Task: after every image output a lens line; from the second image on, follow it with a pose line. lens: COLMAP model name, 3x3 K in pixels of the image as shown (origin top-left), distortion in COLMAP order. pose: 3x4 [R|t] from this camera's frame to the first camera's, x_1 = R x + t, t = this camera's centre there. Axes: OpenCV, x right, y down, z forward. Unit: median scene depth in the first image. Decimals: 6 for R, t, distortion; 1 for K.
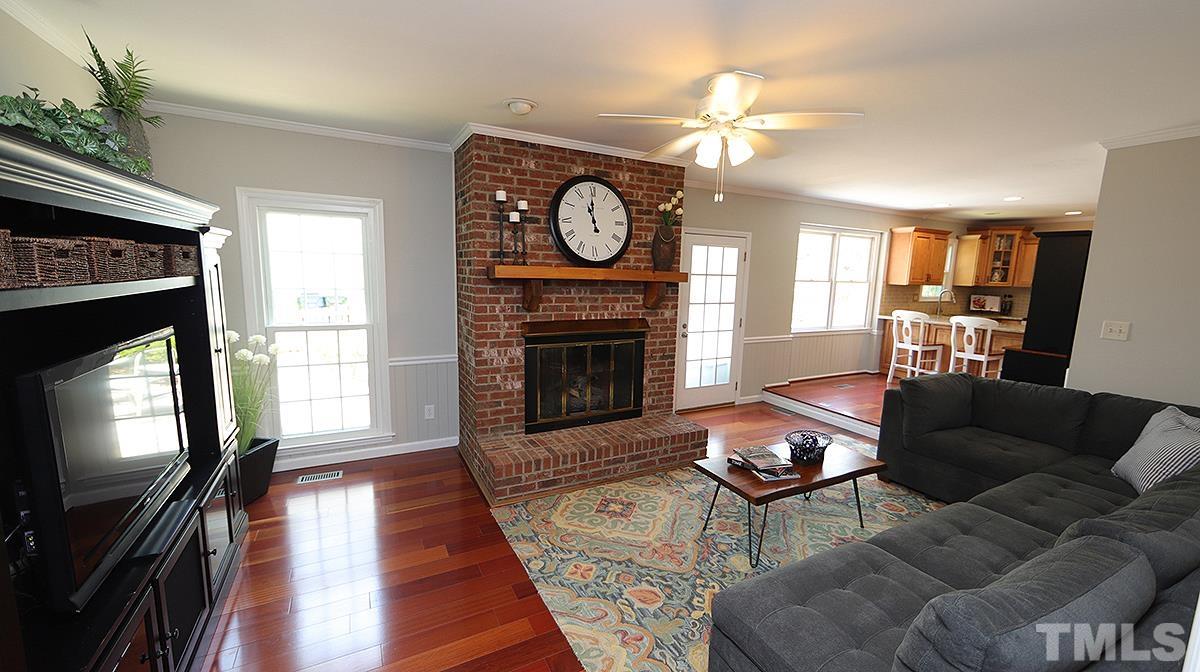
lens RADIAL K [[470.0, 0, 600.3], [0, 470.0, 341.9], [0, 0, 1]] dist [-0.003045, 0.000126]
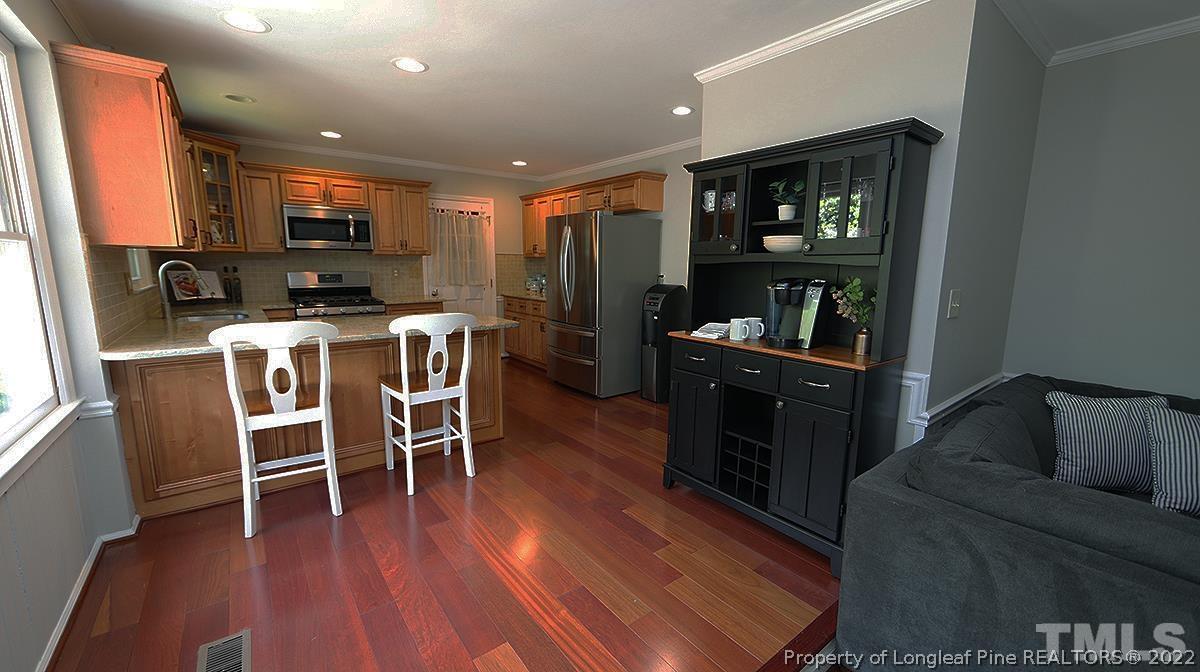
lens RADIAL K [[470.0, 0, 604.8], [0, 470.0, 340.1], [0, 0, 1]] dist [-0.003045, 0.000126]
pose [[-0.180258, -0.186504, 0.965776, 0.257875], [0.132908, 0.968237, 0.211786, -0.085757], [-0.974599, 0.166535, -0.149745, 0.753752]]
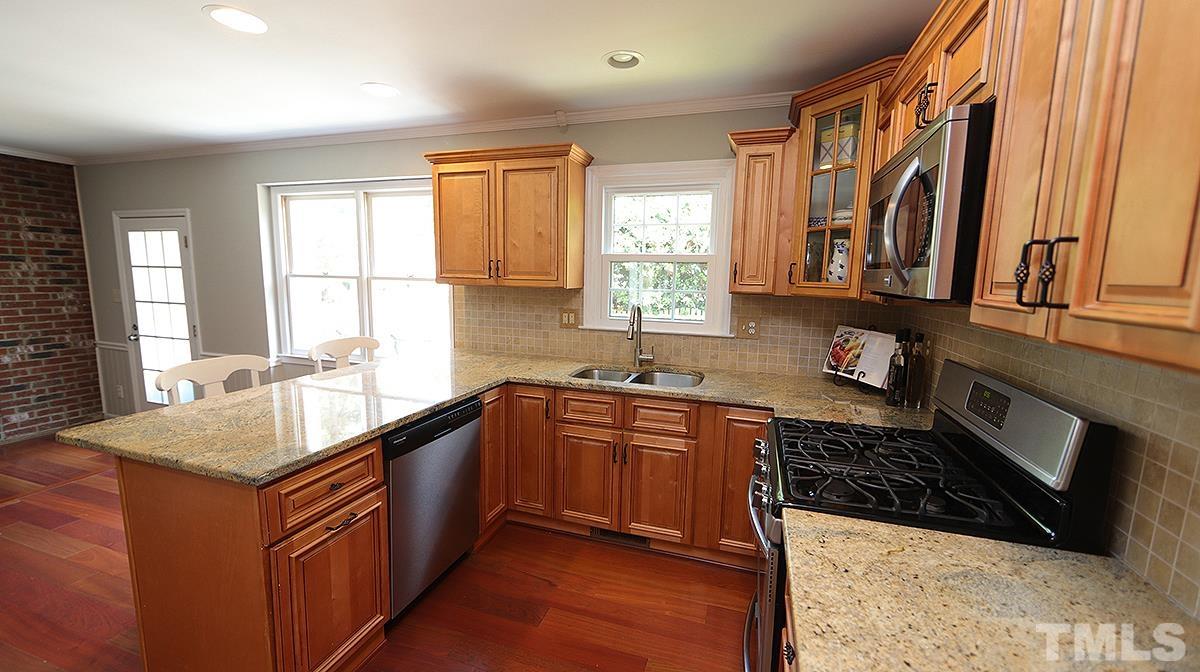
lens RADIAL K [[470.0, 0, 601.0], [0, 470.0, 335.8], [0, 0, 1]] dist [-0.003045, 0.000126]
pose [[0.694849, 0.082532, -0.714404, 1.070729], [-0.109255, 0.993977, 0.008566, -0.092035], [0.710809, 0.072100, 0.699681, 0.789574]]
